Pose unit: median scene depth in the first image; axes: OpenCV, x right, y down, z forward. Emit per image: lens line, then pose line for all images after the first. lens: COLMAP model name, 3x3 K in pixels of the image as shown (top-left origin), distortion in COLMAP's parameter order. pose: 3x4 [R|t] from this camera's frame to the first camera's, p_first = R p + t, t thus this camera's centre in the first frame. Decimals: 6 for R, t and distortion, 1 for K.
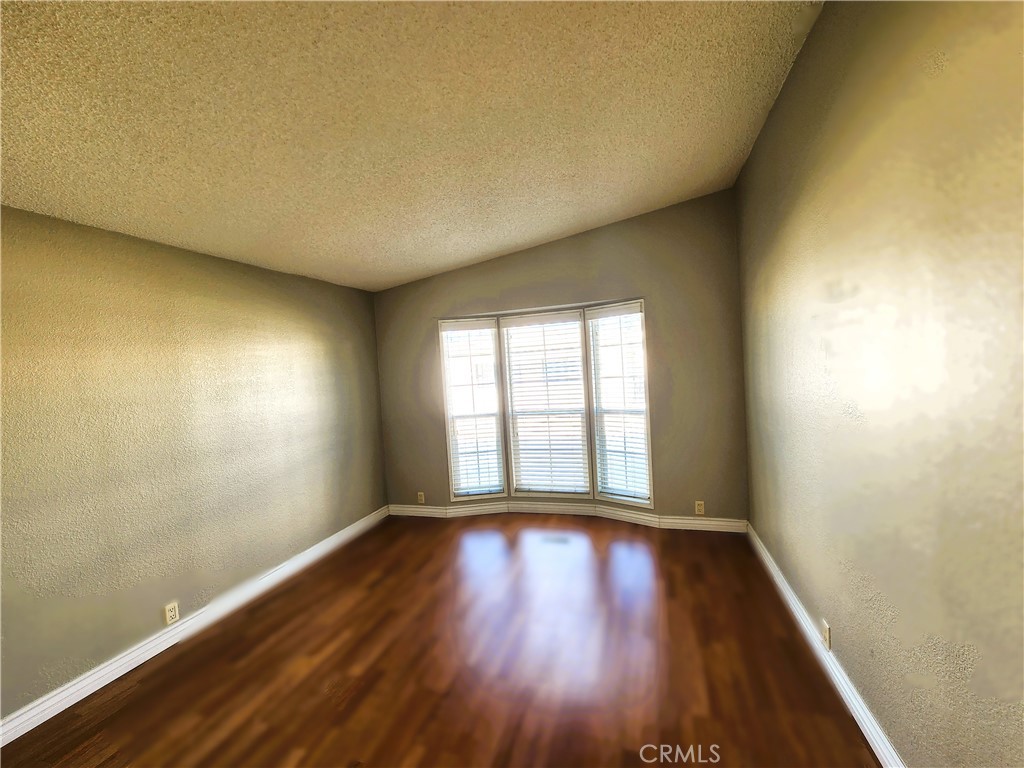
lens RADIAL K [[419.7, 0, 516.6], [0, 419.7, 384.3], [0, 0, 1]] dist [-0.001630, 0.000662]
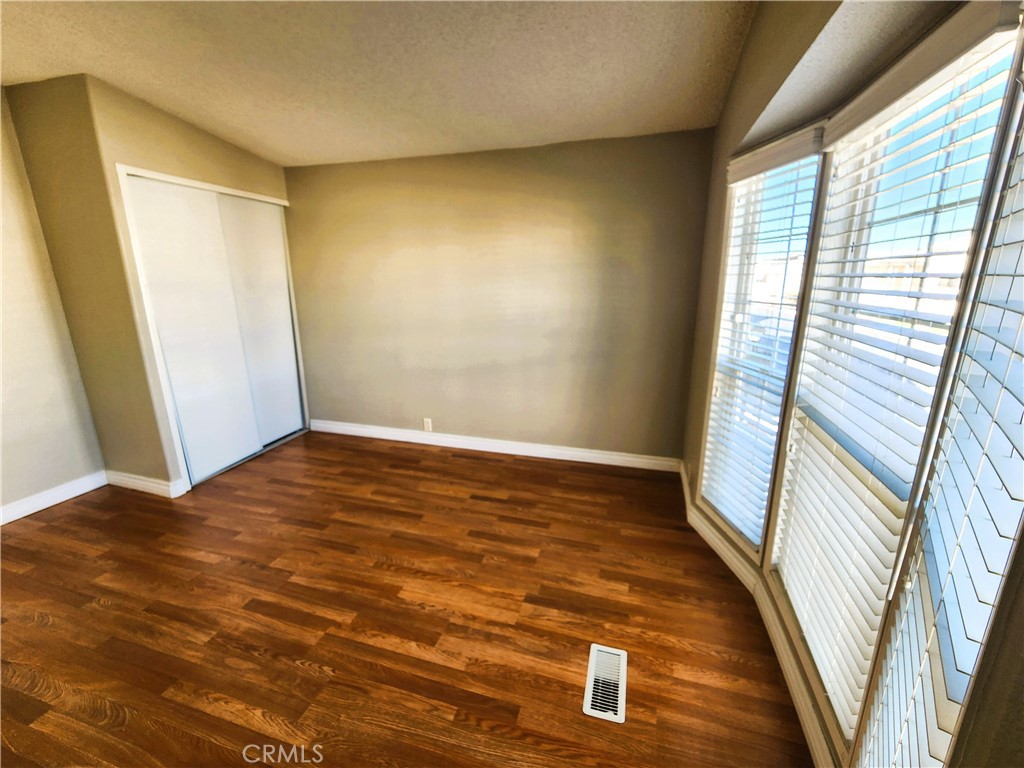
lens RADIAL K [[419.7, 0, 516.3], [0, 419.7, 382.7], [0, 0, 1]] dist [-0.001630, 0.000662]
pose [[0.013365, 0.305202, -0.952194, 0.620938], [-0.031518, 0.951934, 0.304676, -0.085484], [0.999414, 0.025939, 0.022342, 1.324810]]
